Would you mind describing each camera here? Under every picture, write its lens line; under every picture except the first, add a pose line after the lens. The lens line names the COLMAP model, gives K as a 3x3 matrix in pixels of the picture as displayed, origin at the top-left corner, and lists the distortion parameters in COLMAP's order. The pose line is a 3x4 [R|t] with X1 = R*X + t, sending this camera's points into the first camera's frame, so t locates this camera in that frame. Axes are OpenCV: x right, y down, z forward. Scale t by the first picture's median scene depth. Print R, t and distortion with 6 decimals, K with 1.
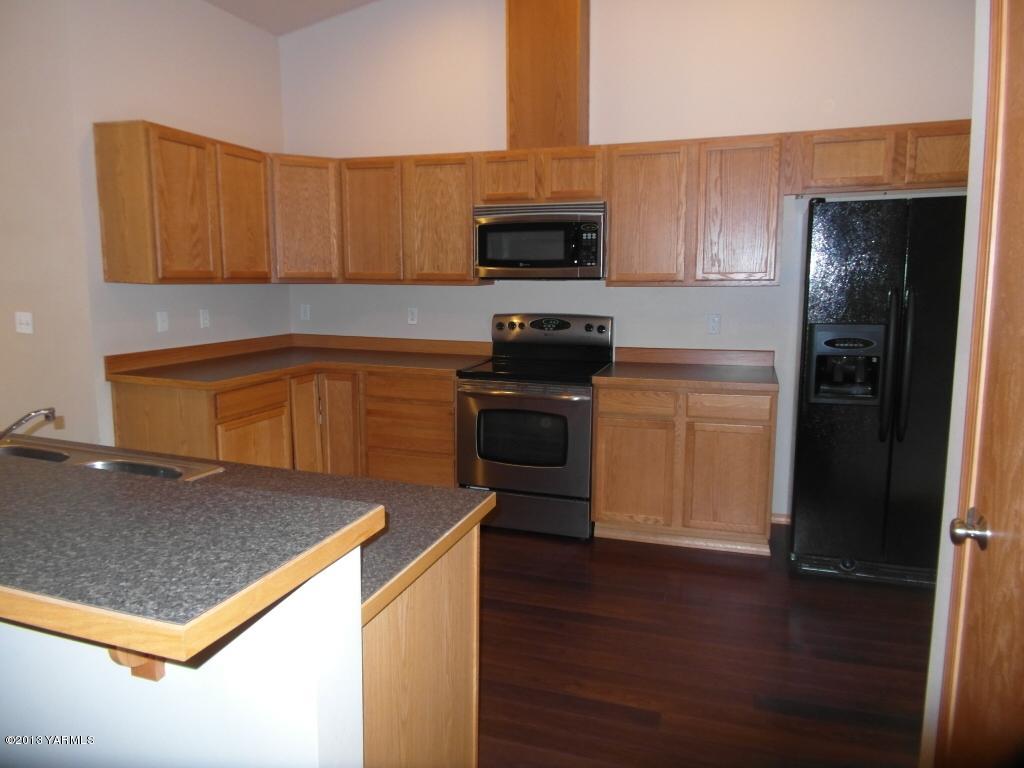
lens RADIAL K [[707.0, 0, 512.9], [0, 707.0, 382.5], [0, 0, 1]] dist [0.007014, -0.022819]
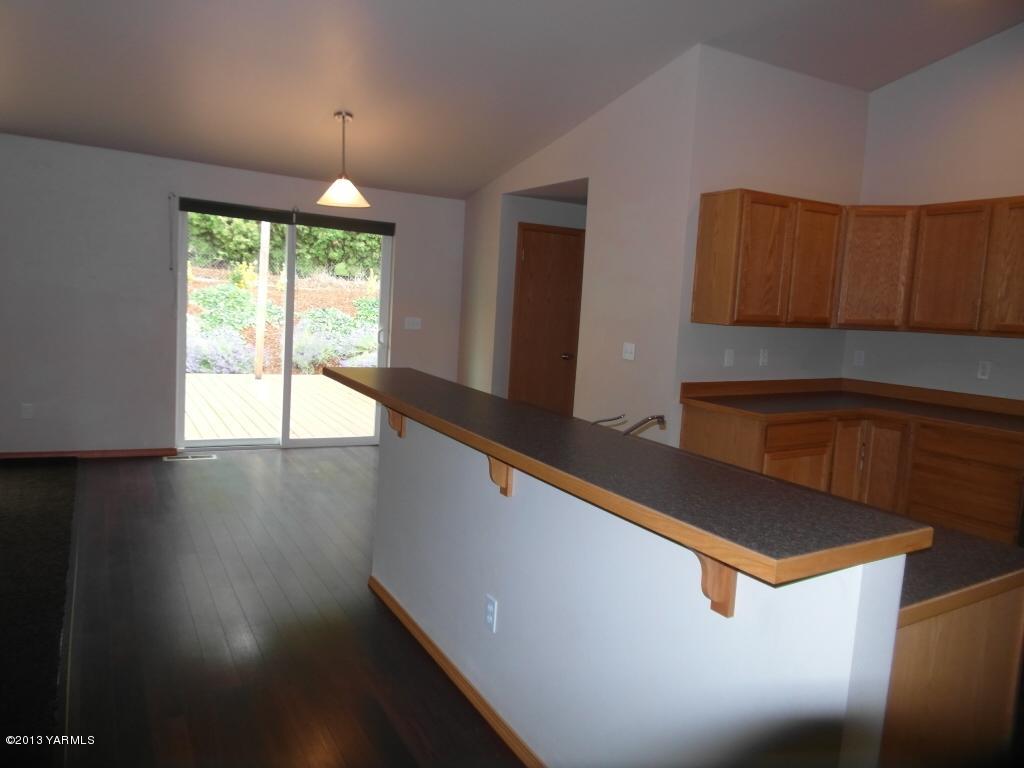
lens RADIAL K [[707.0, 0, 519.7], [0, 707.0, 404.4], [0, 0, 1]] dist [0.007014, -0.022819]
pose [[0.748519, 0.110751, -0.653799, 0.012543], [-0.129052, 0.991432, 0.020196, 0.010208], [0.650434, 0.069256, 0.756399, -0.091786]]
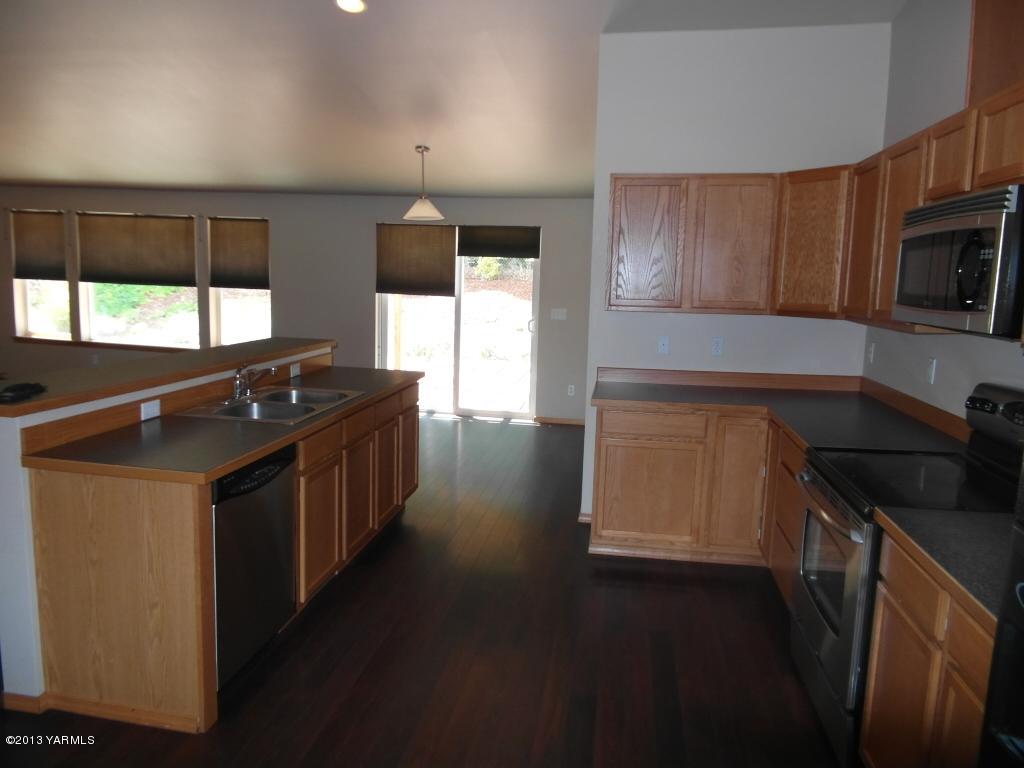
lens RADIAL K [[707.0, 0, 512.9], [0, 707.0, 382.9], [0, 0, 1]] dist [0.007014, -0.022819]
pose [[0.154448, 0.122087, -0.980429, 0.547473], [-0.176613, 0.979764, 0.094182, -0.087955], [0.972087, 0.158610, 0.172885, 0.570127]]
